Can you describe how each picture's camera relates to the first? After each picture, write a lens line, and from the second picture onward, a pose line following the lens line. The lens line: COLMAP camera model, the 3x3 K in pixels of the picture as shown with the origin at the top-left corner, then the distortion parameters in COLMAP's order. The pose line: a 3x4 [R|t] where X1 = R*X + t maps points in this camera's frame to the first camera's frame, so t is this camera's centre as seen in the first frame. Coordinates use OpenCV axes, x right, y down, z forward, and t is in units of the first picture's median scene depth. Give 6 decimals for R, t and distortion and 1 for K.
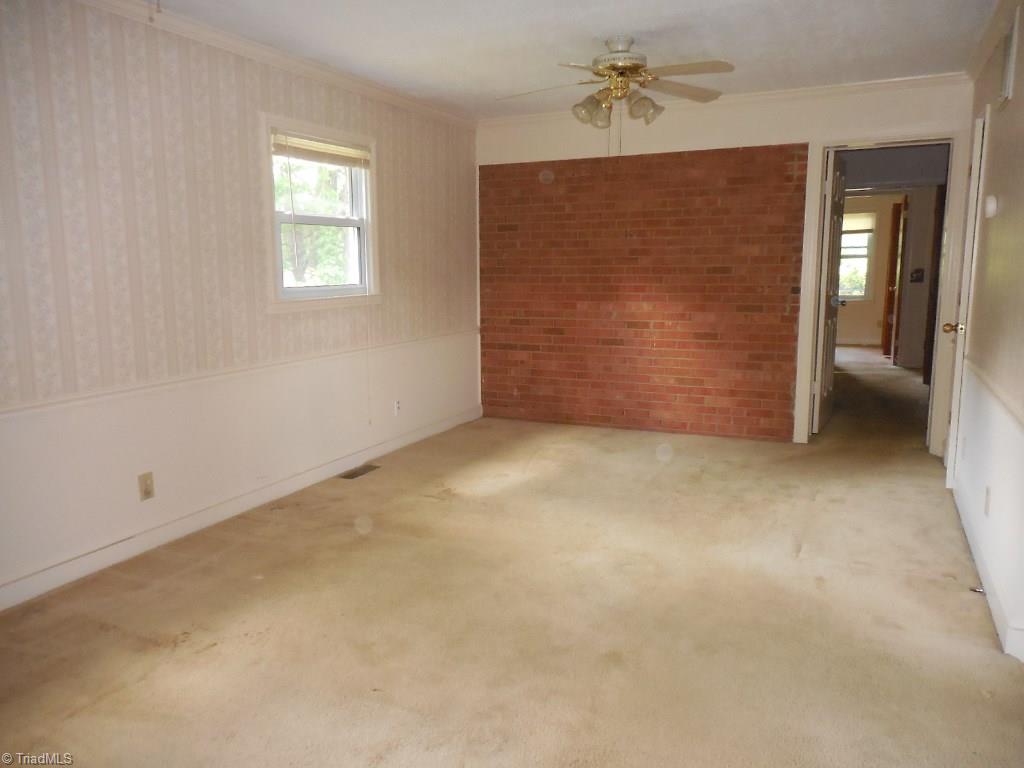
lens RADIAL K [[766.2, 0, 512.0], [0, 766.2, 384.0], [0, 0, 1]] dist [0.004837, 0.002040]
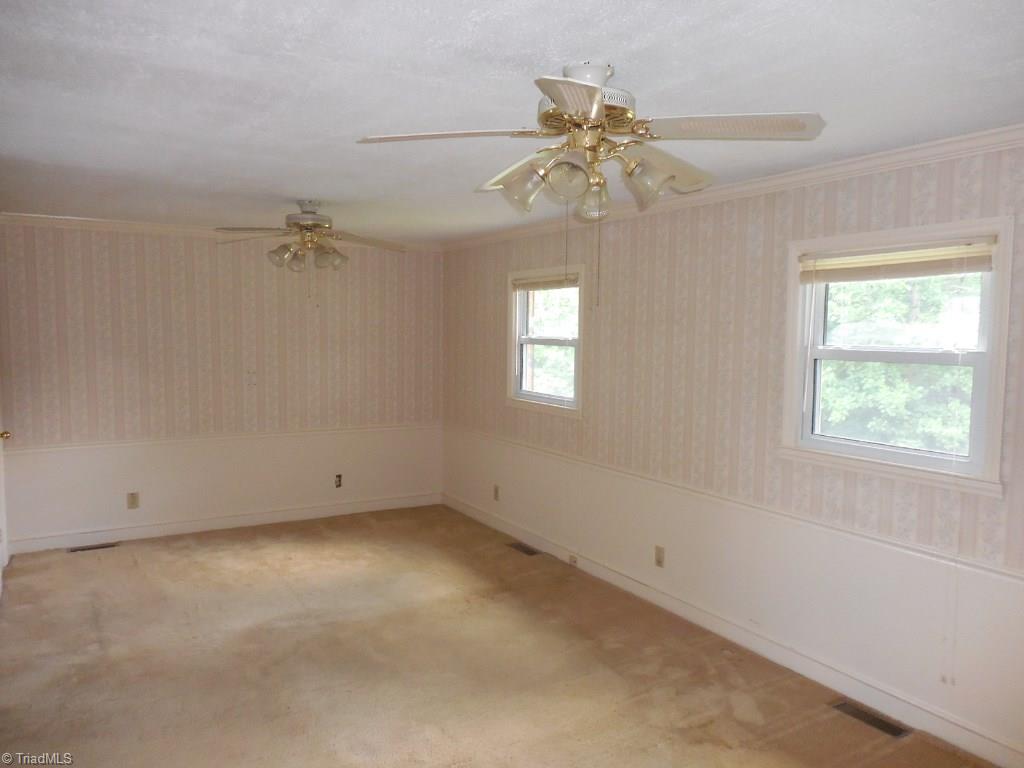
lens RADIAL K [[766.2, 0, 512.0], [0, 766.2, 384.0], [0, 0, 1]] dist [0.004837, 0.002040]
pose [[-0.563851, 0.068267, -0.823050, 0.606650], [-0.132757, 0.976126, 0.171912, -0.290563], [0.815136, 0.206198, -0.541327, 1.215421]]
